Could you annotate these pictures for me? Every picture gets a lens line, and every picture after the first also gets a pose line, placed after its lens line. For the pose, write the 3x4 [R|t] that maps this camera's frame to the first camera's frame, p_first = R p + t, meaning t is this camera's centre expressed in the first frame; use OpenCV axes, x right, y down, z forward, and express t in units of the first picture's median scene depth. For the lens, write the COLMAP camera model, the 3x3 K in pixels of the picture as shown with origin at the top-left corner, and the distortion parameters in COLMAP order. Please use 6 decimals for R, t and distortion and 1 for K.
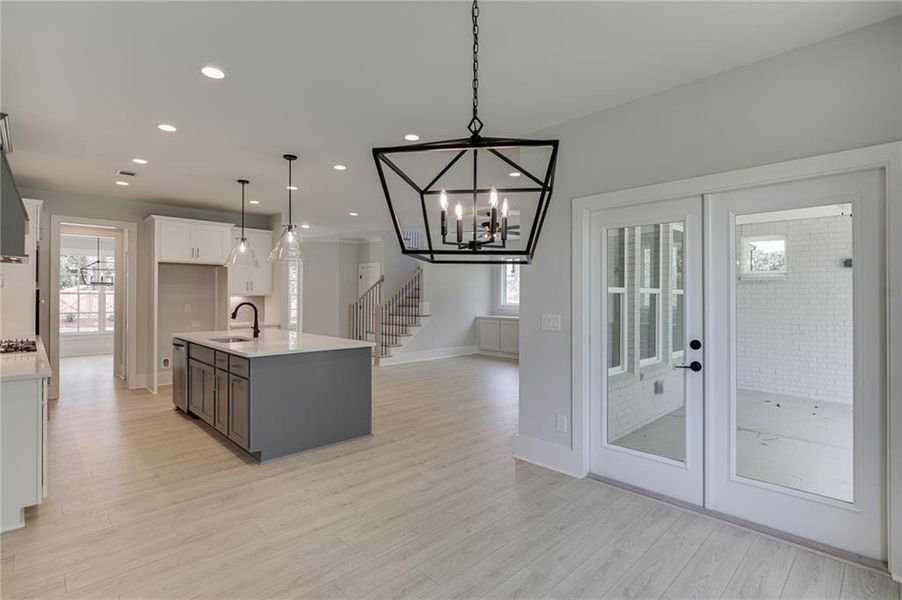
lens RADIAL K [[428.0, 0, 453.6], [0, 428.0, 295.1], [0, 0, 1]] dist [-0.013861, 0.003463]
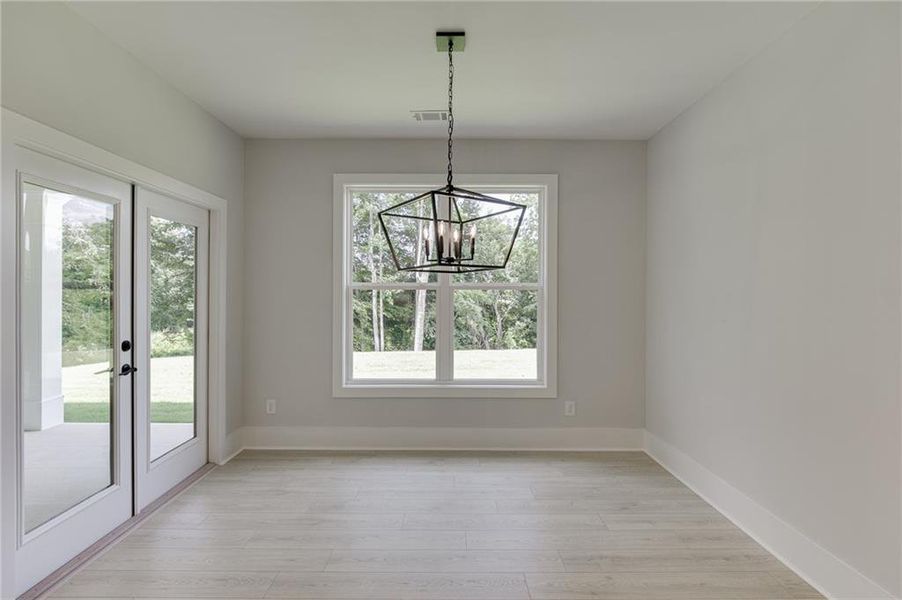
lens RADIAL K [[428.0, 0, 449.5], [0, 428.0, 296.4], [0, 0, 1]] dist [-0.013861, 0.003463]
pose [[-0.716788, -0.010087, 0.697218, -0.205851], [-0.008127, 0.999948, 0.006112, 0.000354], [-0.697244, -0.001285, -0.716833, 0.434945]]
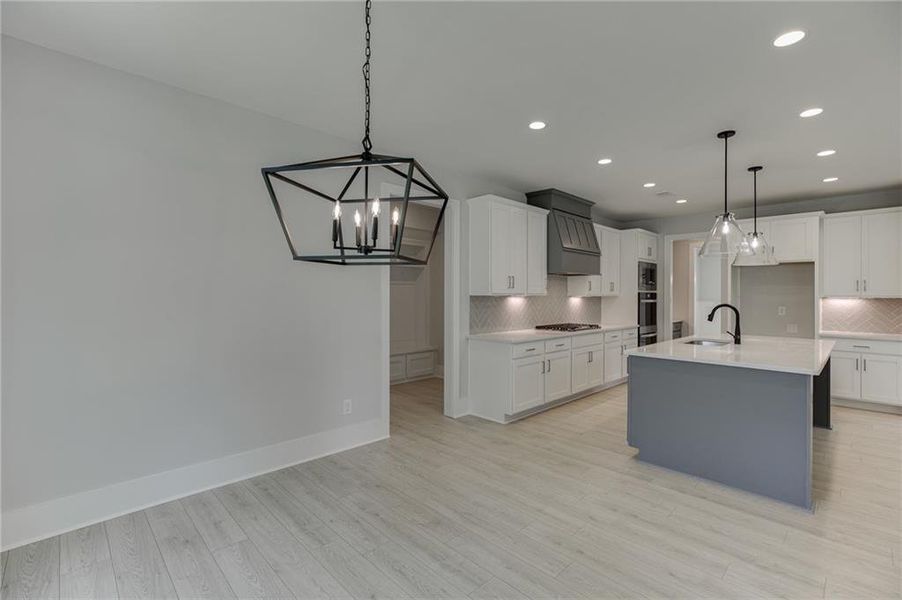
lens RADIAL K [[406.8, 0, 450.7], [0, 406.8, 292.7], [0, 0, 1]] dist [-0.003781, 0.001289]
pose [[0.000469, -0.008239, -0.999966, 0.242381], [-0.005410, 0.999951, -0.008241, 0.001779], [0.999985, 0.005414, 0.000424, 0.258997]]
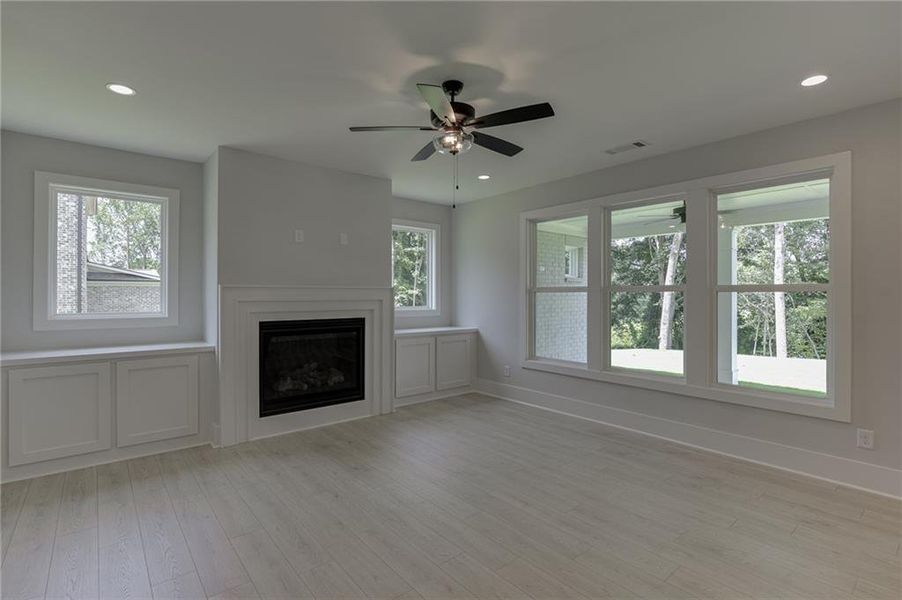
lens RADIAL K [[428.0, 0, 454.4], [0, 428.0, 296.1], [0, 0, 1]] dist [-0.013861, 0.003463]
pose [[0.090885, -0.006974, 0.995837, -0.301913], [-0.004697, 0.999961, 0.007432, -0.000008], [-0.995850, -0.005353, 0.090849, 0.944993]]
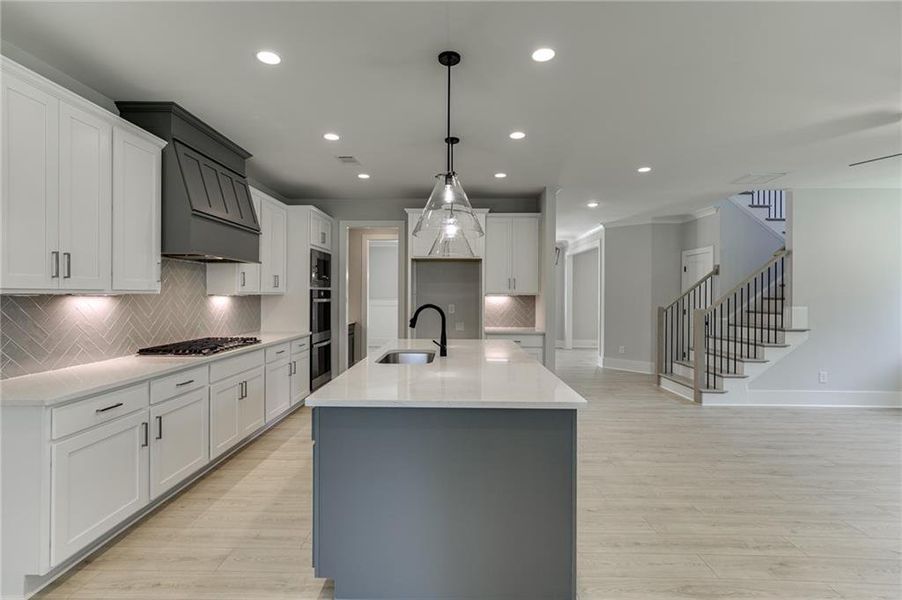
lens RADIAL K [[428.0, 0, 452.7], [0, 428.0, 291.5], [0, 0, 1]] dist [-0.013861, 0.003463]
pose [[0.703291, -0.006347, -0.710874, 0.019928], [-0.000196, 0.999958, -0.009122, 0.001471], [0.710902, 0.006555, 0.703261, 0.339876]]
